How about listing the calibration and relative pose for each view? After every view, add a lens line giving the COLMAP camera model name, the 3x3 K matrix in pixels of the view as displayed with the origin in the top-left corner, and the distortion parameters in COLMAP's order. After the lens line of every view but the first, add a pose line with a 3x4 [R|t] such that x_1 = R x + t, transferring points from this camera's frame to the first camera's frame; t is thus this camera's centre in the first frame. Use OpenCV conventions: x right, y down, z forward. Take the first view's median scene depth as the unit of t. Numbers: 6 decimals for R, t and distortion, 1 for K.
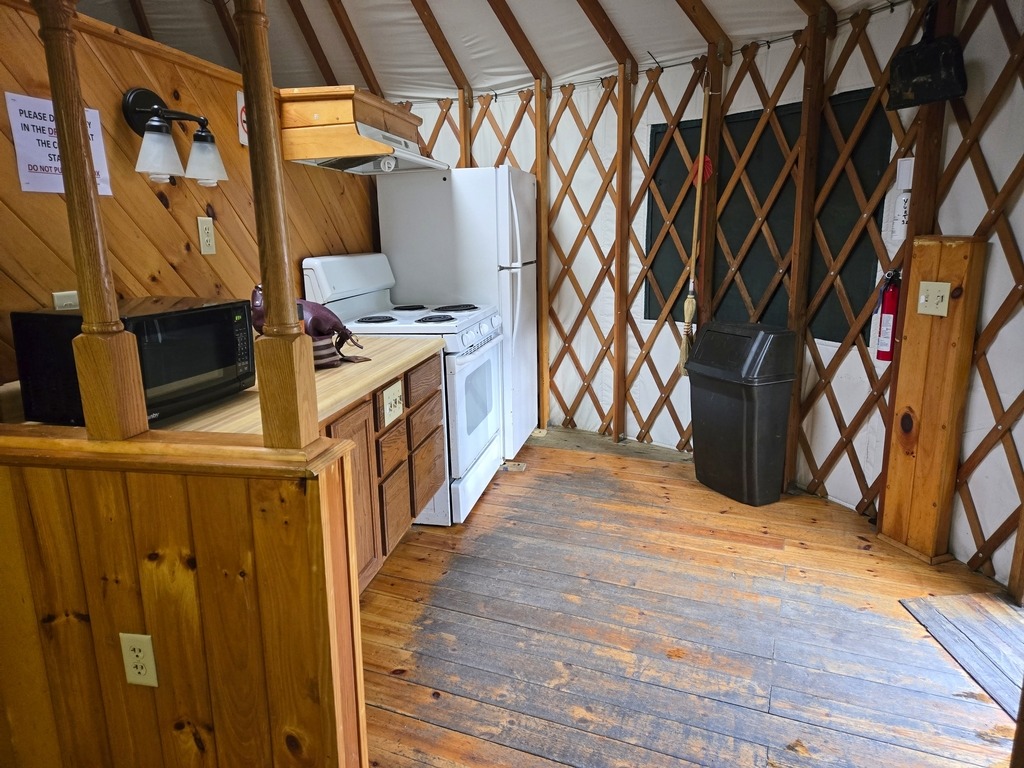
lens RADIAL K [[676.3, 0, 512.0], [0, 676.3, 384.0], [0, 0, 1]] dist [0.079492, -0.069415]
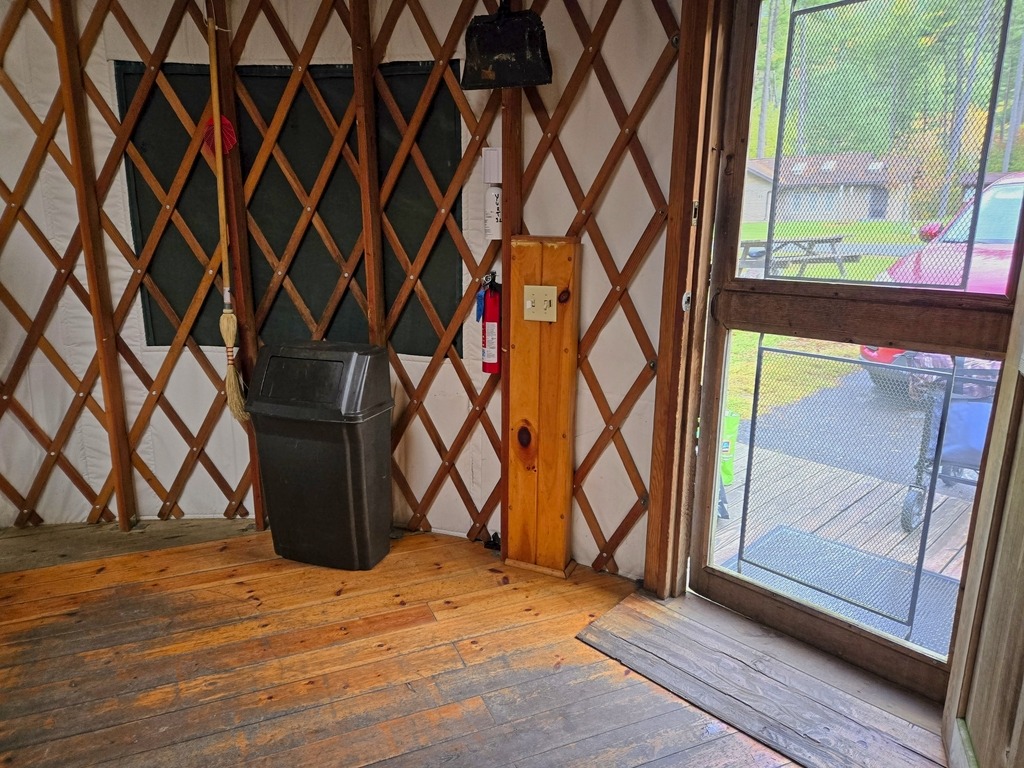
lens RADIAL K [[676.3, 0, 512.0], [0, 676.3, 384.0], [0, 0, 1]] dist [0.079492, -0.069415]
pose [[0.683765, -0.137481, 0.716634, -0.072005], [0.136676, 0.988840, 0.059294, -0.060625], [-0.716788, 0.057403, 0.694924, 0.317796]]
